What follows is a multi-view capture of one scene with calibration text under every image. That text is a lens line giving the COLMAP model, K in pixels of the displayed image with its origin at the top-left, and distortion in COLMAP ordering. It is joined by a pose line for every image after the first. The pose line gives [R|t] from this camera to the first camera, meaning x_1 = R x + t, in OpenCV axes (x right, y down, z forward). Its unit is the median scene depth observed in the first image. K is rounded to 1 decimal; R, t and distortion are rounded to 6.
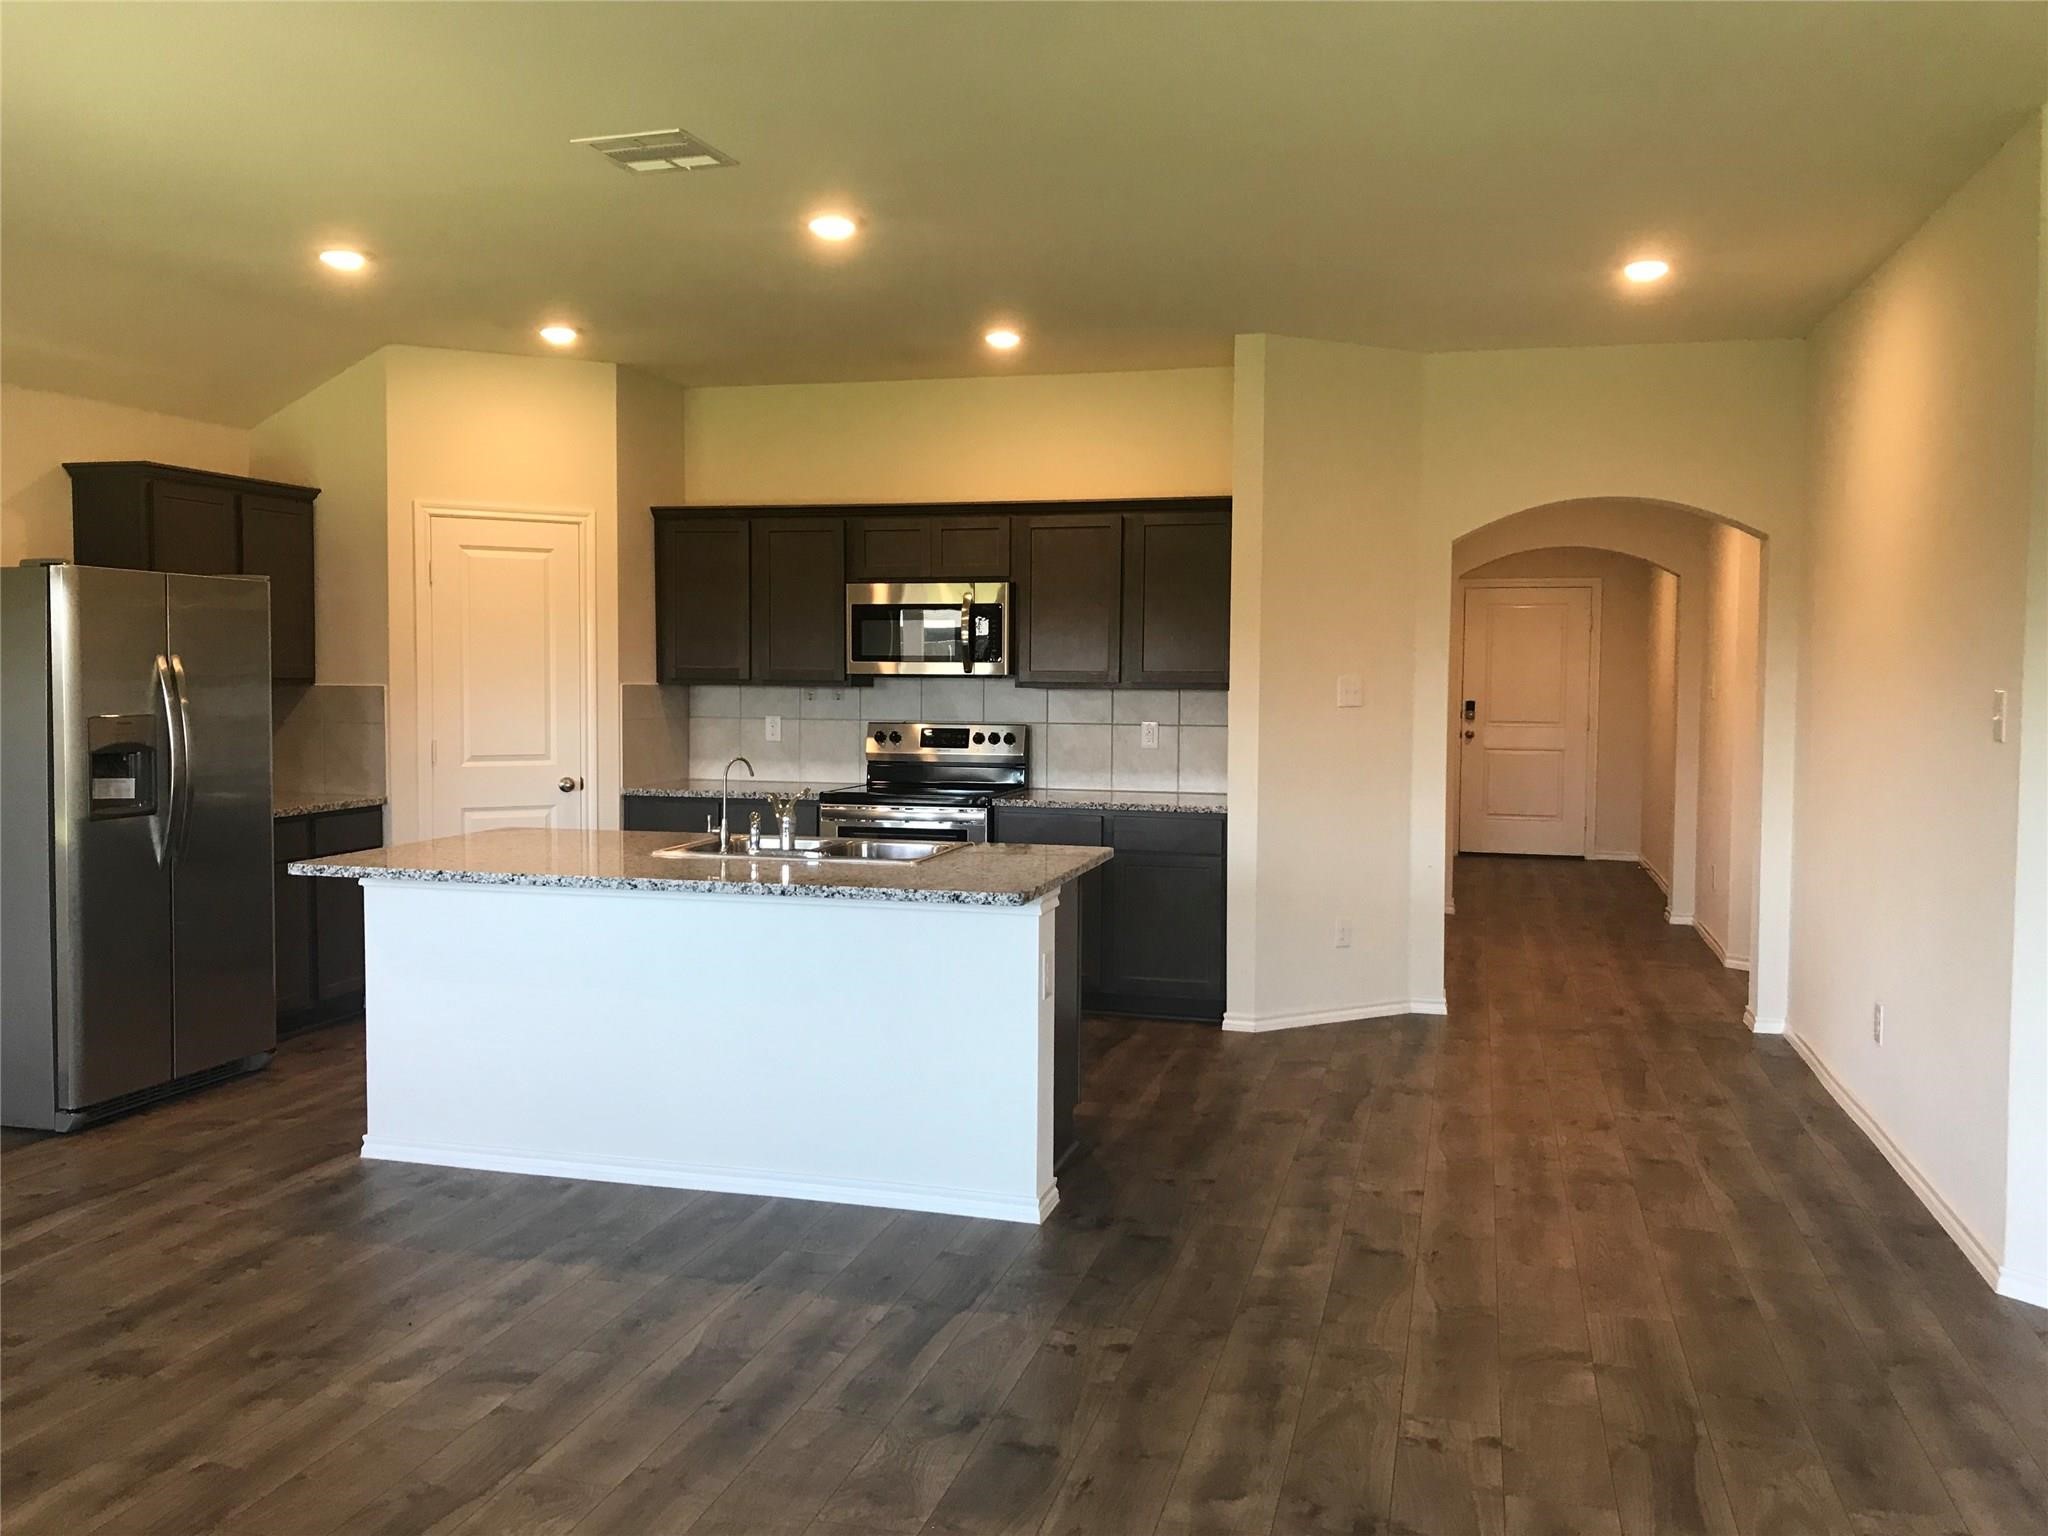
lens RADIAL K [[1676.9, 0, 1024.0], [0, 1676.9, 768.0], [0, 0, 1]] dist [0.020995, -0.005784]
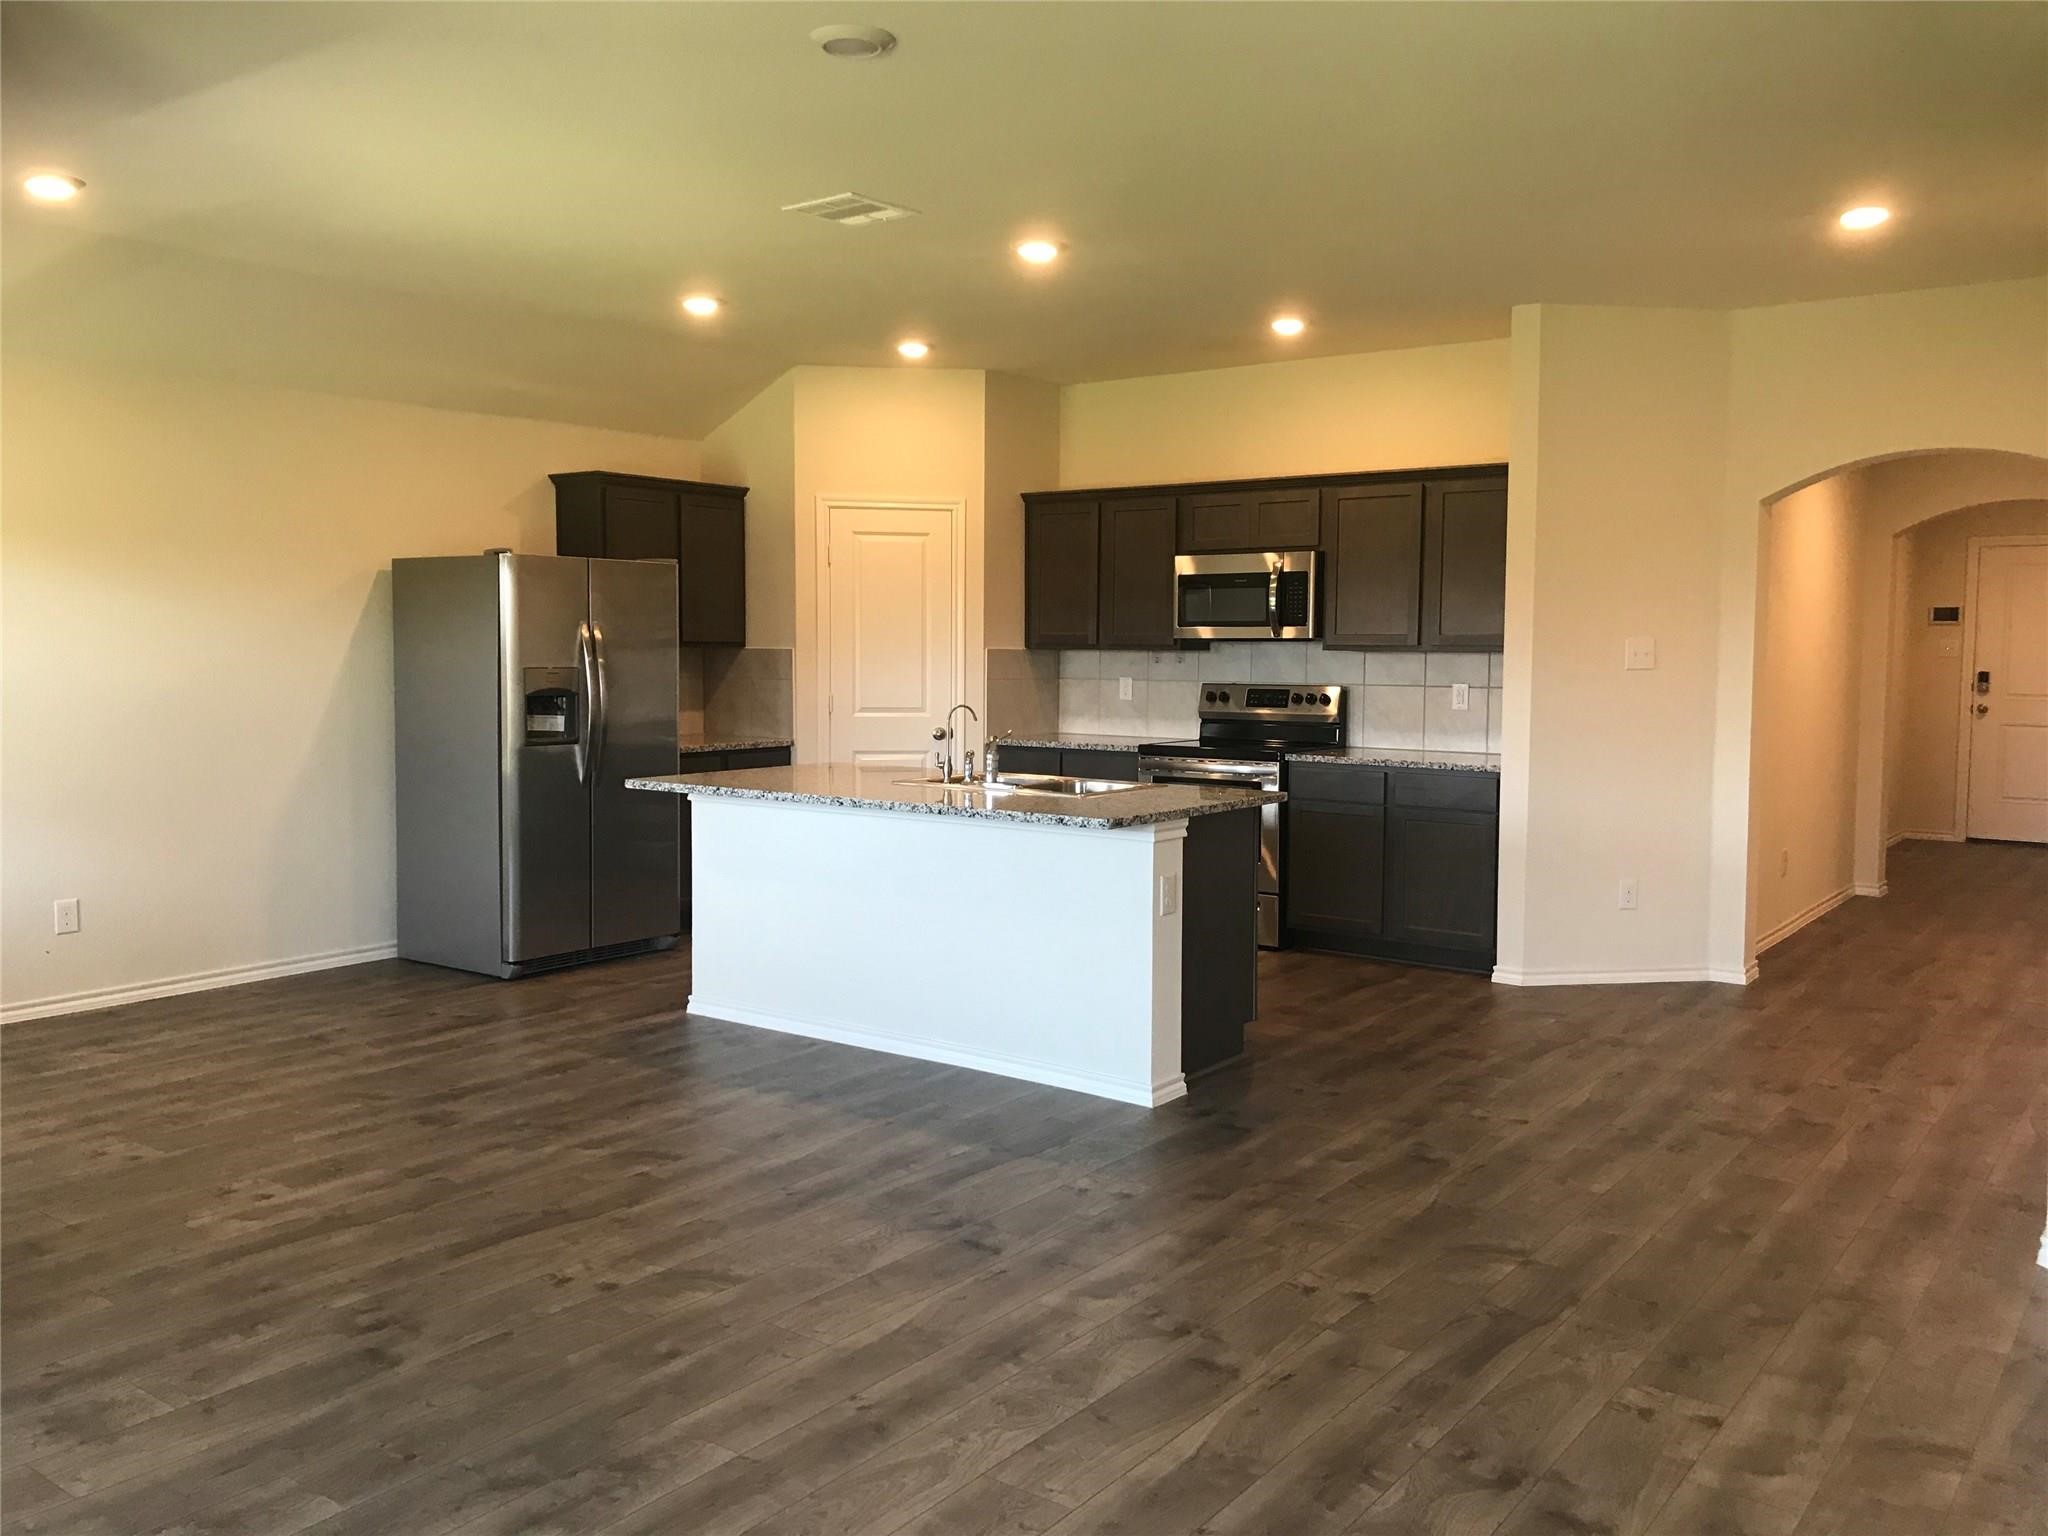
lens RADIAL K [[1675.0, 0, 1024.0], [0, 1675.0, 768.0], [0, 0, 1]] dist [0.094618, -0.172981]
pose [[0.931135, 0.026888, -0.363681, 0.236175], [-0.021650, 0.999595, 0.018473, 0.012278], [0.364031, -0.009328, 0.931340, -0.075981]]
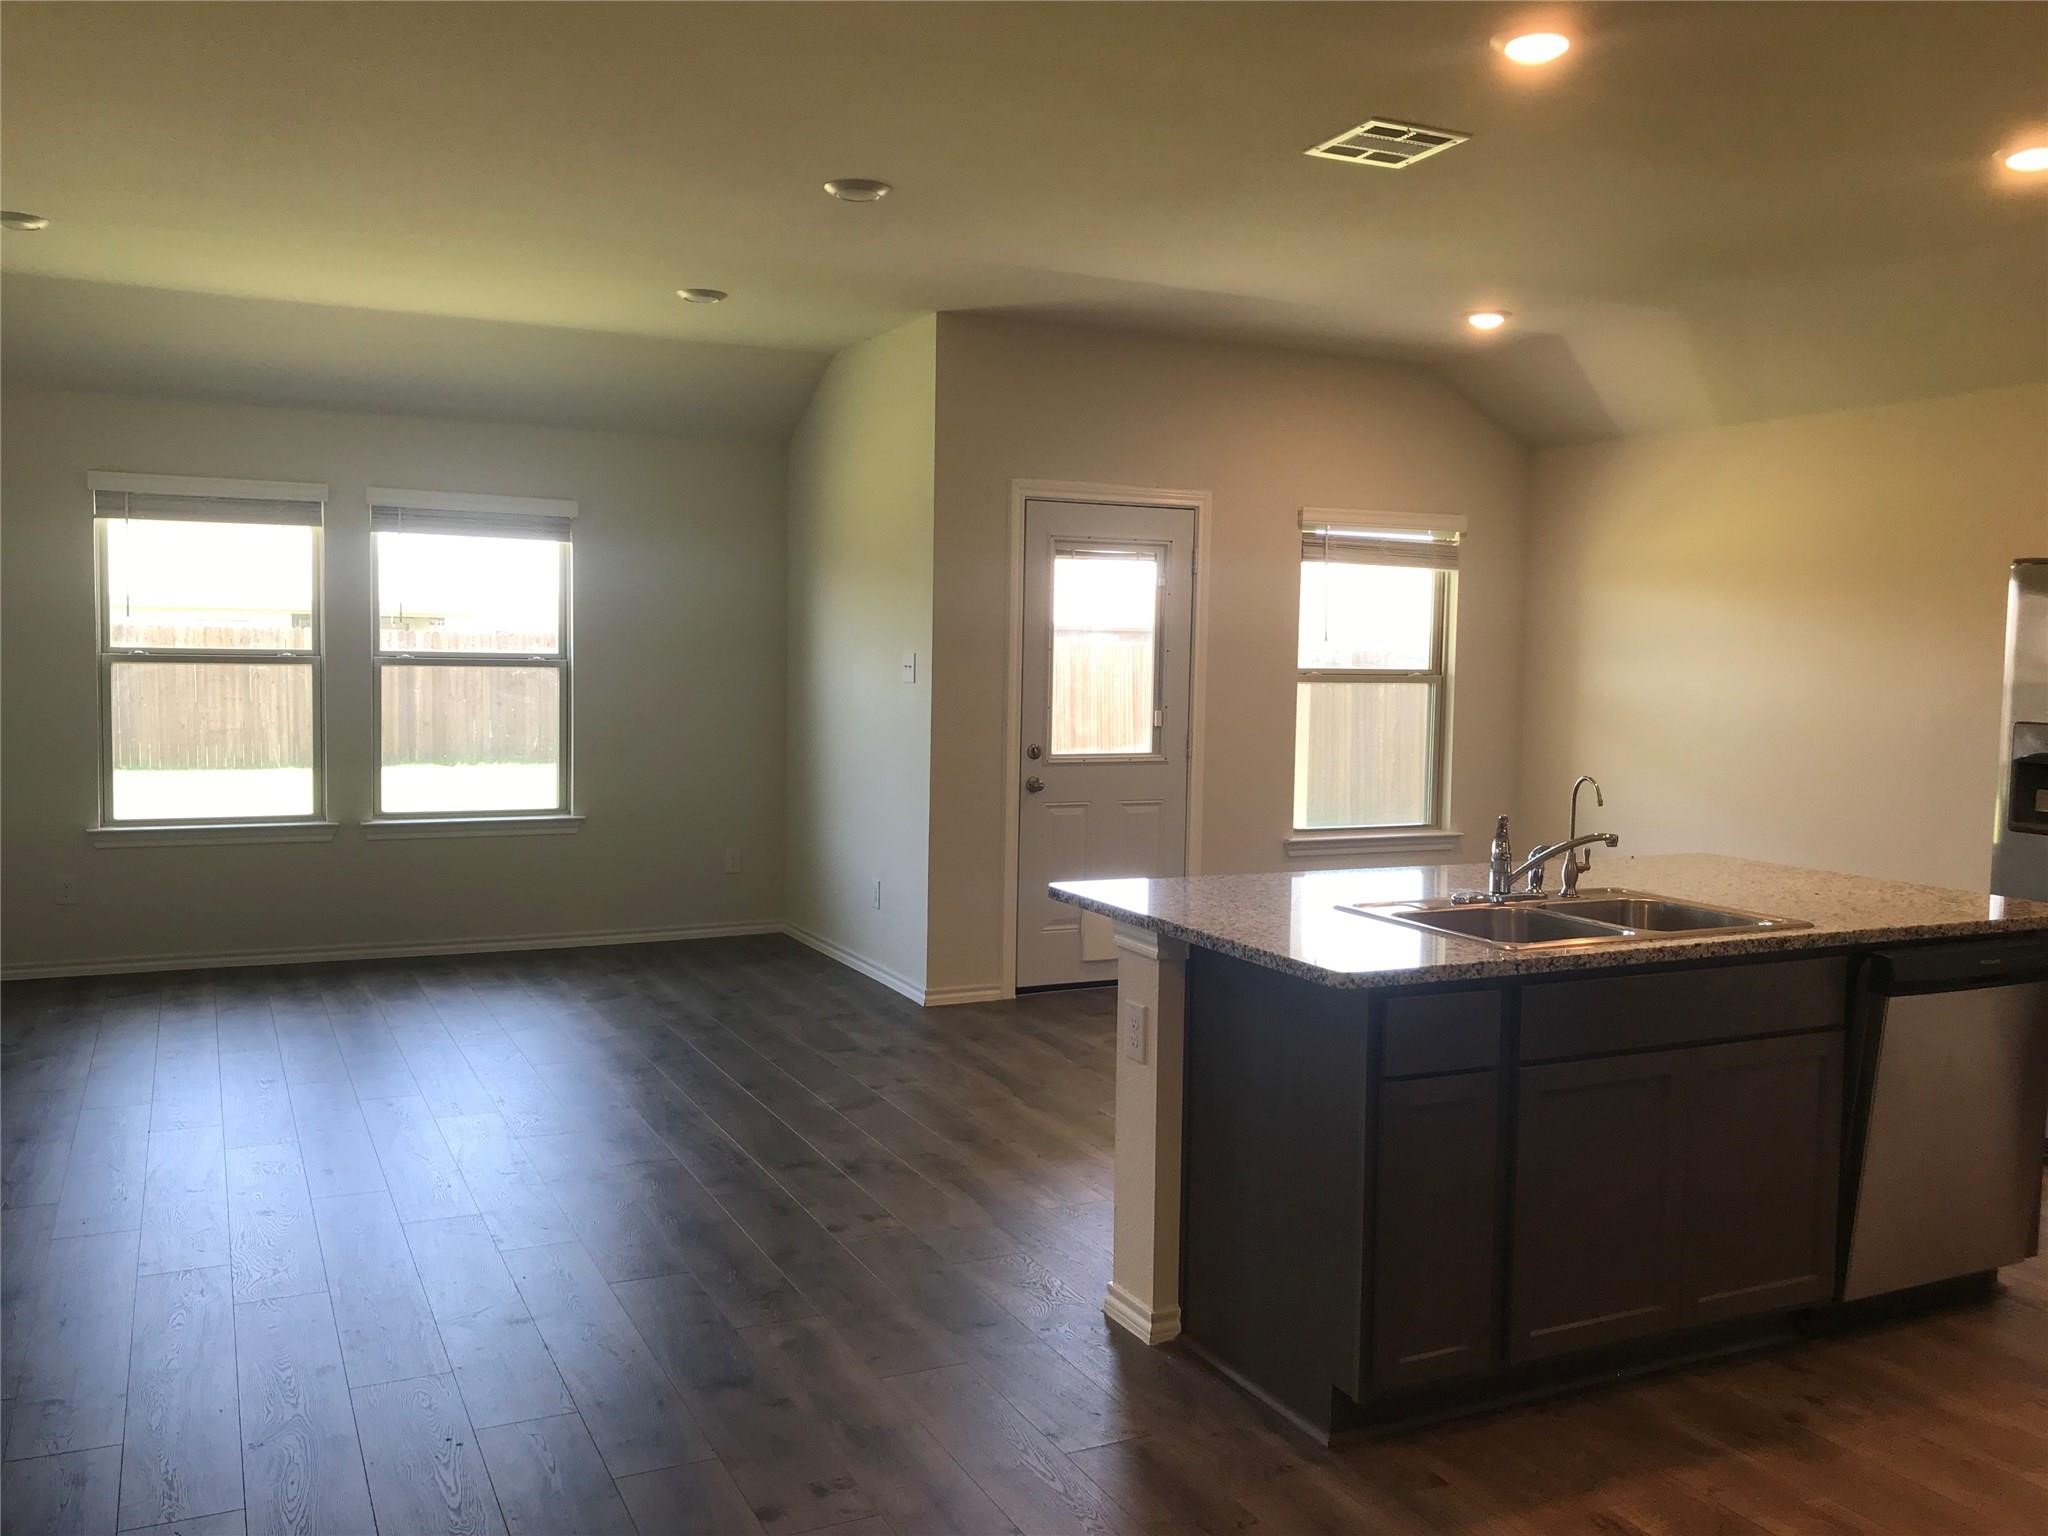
lens RADIAL K [[1676.9, 0, 1024.0], [0, 1676.9, 768.0], [0, 0, 1]] dist [0.020995, -0.005784]
pose [[-0.751295, 0.029006, -0.659329, 0.404914], [-0.064046, 0.991114, 0.116582, -0.064526], [0.656852, 0.129814, -0.742761, 1.077628]]
